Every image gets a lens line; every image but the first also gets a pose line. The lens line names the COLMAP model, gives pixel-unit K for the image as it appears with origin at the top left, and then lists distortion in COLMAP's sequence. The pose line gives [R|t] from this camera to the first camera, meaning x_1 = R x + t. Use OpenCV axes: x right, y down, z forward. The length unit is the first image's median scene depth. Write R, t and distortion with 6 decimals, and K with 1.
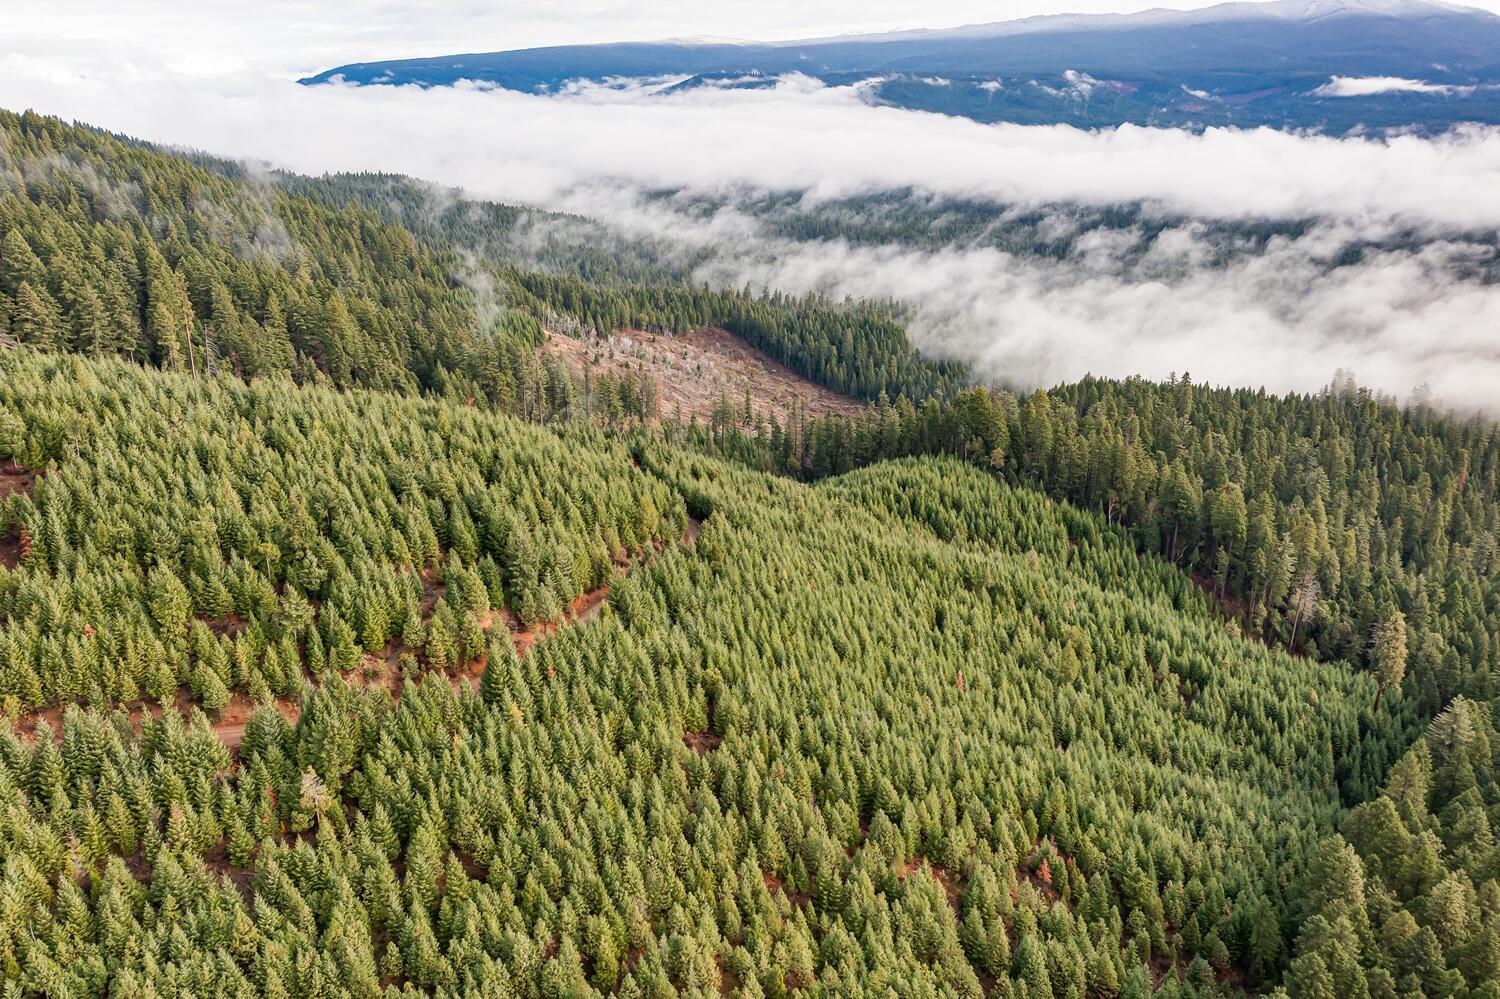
lens RADIAL K [[1200.8, 0, 739.6], [0, 1200.8, 497.4], [0, 0, 1]] dist [-0.005430, 0.012291]
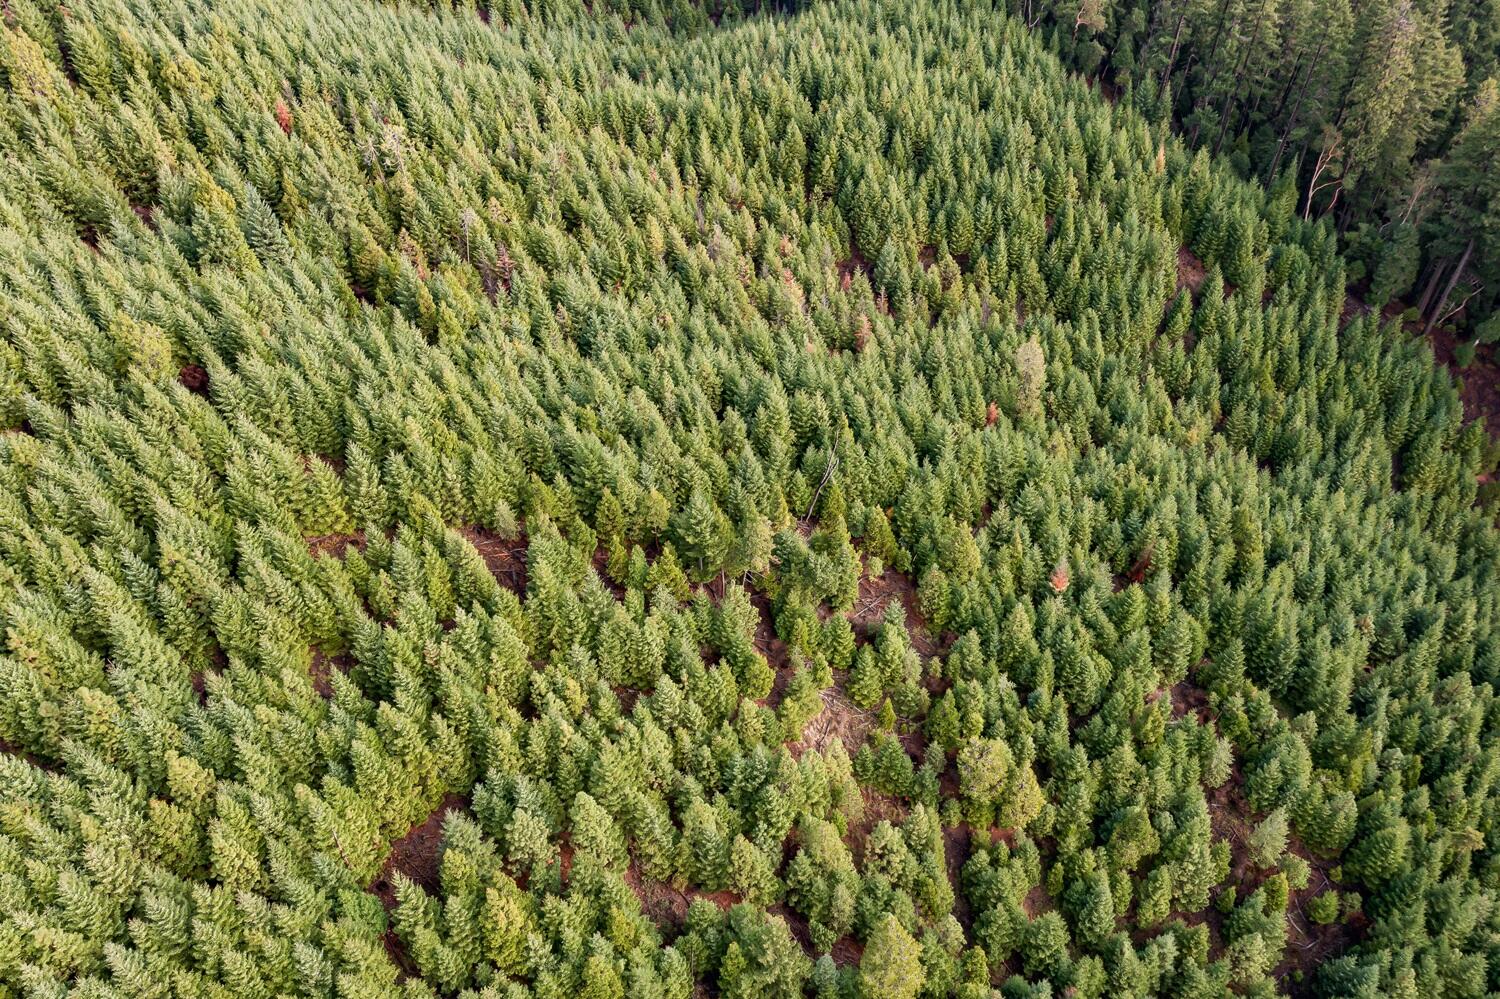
lens RADIAL K [[1200.8, 0, 741.6], [0, 1200.8, 504.4], [0, 0, 1]] dist [-0.005430, 0.012291]
pose [[0.982495, 0.126533, -0.136725, 0.259764], [-0.053572, 0.894838, 0.443164, -0.089877], [0.178422, -0.428082, 0.885952, 0.768407]]
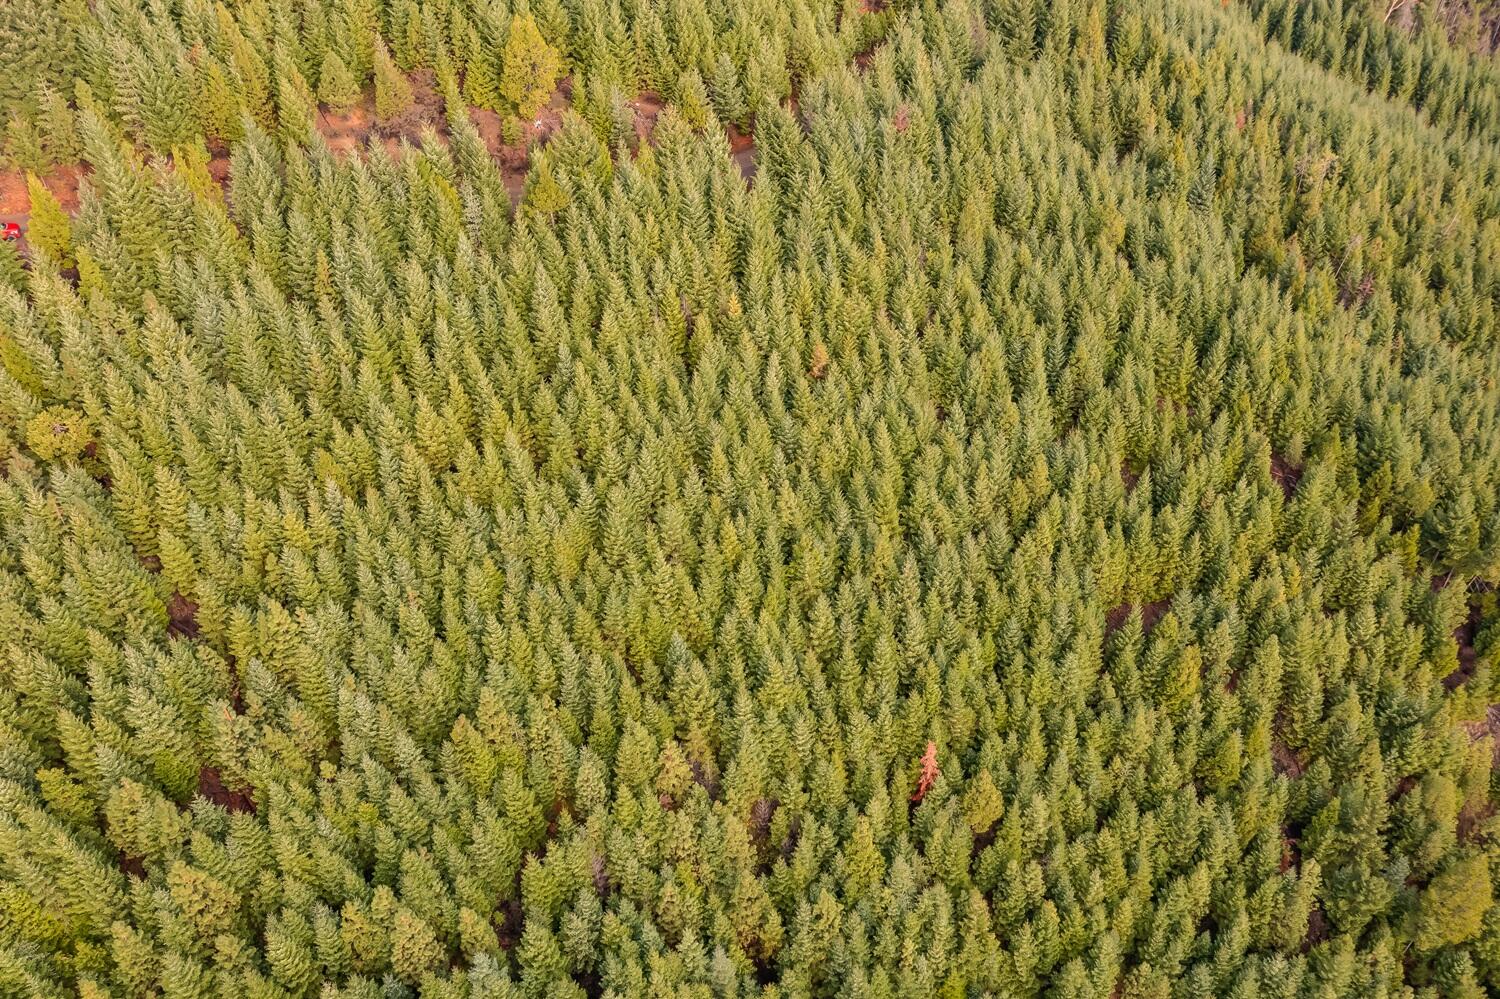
lens RADIAL K [[1200.8, 0, 745.9], [0, 1200.8, 495.6], [0, 0, 1]] dist [-0.005430, 0.012291]
pose [[0.628722, 0.509869, -0.587148, 0.284132], [-0.248462, 0.847183, 0.469624, -0.069899], [0.736869, -0.149379, 0.659326, 0.629543]]
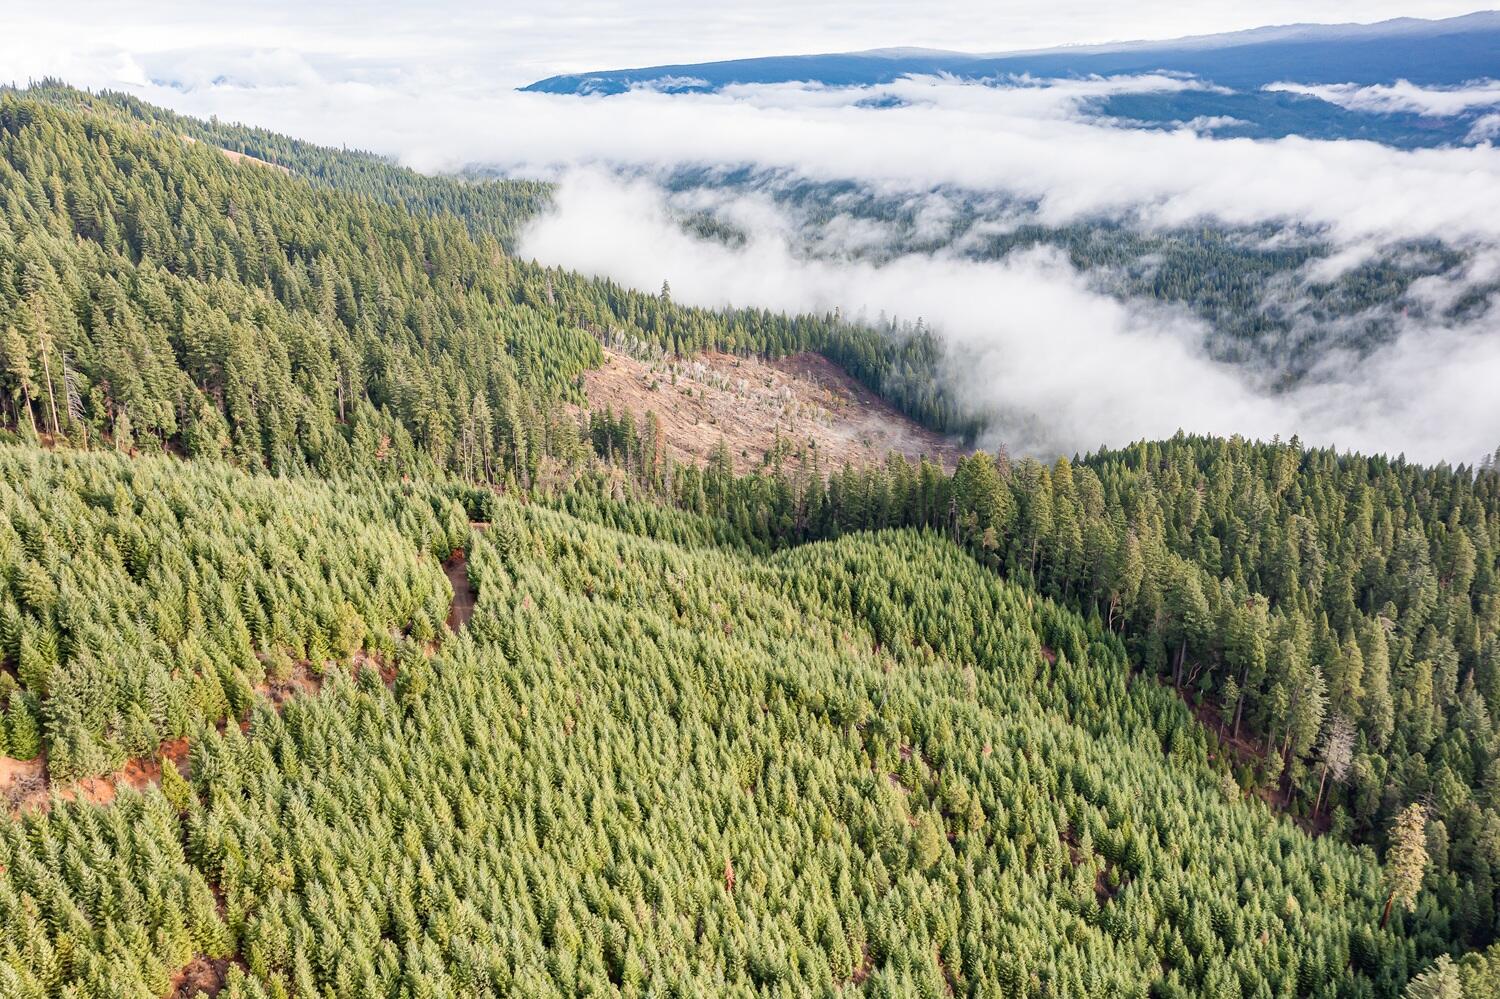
lens RADIAL K [[1200.8, 0, 738.9], [0, 1200.8, 505.5], [0, 0, 1]] dist [-0.005430, 0.012291]
pose [[0.986318, 0.059710, -0.153663, 0.255785], [-0.060165, 0.998187, 0.001692, -0.070637], [0.153485, 0.007576, 0.988122, 0.211596]]
